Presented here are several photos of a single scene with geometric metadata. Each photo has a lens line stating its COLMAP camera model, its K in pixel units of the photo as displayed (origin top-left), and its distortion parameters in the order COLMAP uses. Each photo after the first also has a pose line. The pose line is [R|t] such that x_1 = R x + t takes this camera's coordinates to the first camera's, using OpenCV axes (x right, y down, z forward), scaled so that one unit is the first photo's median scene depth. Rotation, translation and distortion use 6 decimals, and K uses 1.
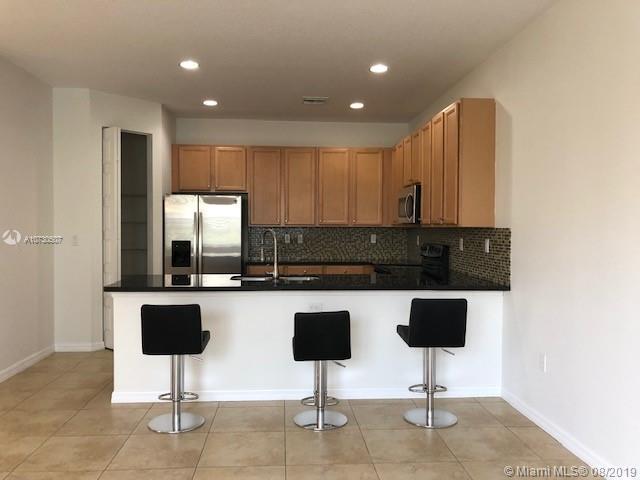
lens RADIAL K [[512.4, 0, 320.0], [0, 512.4, 240.0], [0, 0, 1]] dist [0.026718, -0.008638]
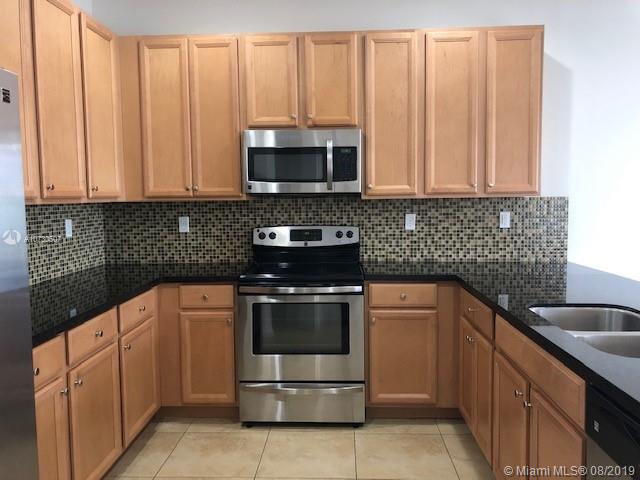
lens RADIAL K [[512.4, 0, 320.0], [0, 512.4, 240.0], [0, 0, 1]] dist [0.026718, -0.008638]
pose [[0.102316, -0.091194, 0.990563, -0.424766], [0.034450, 0.995516, 0.088092, -0.032950], [-0.994155, 0.025111, 0.104999, 1.043941]]
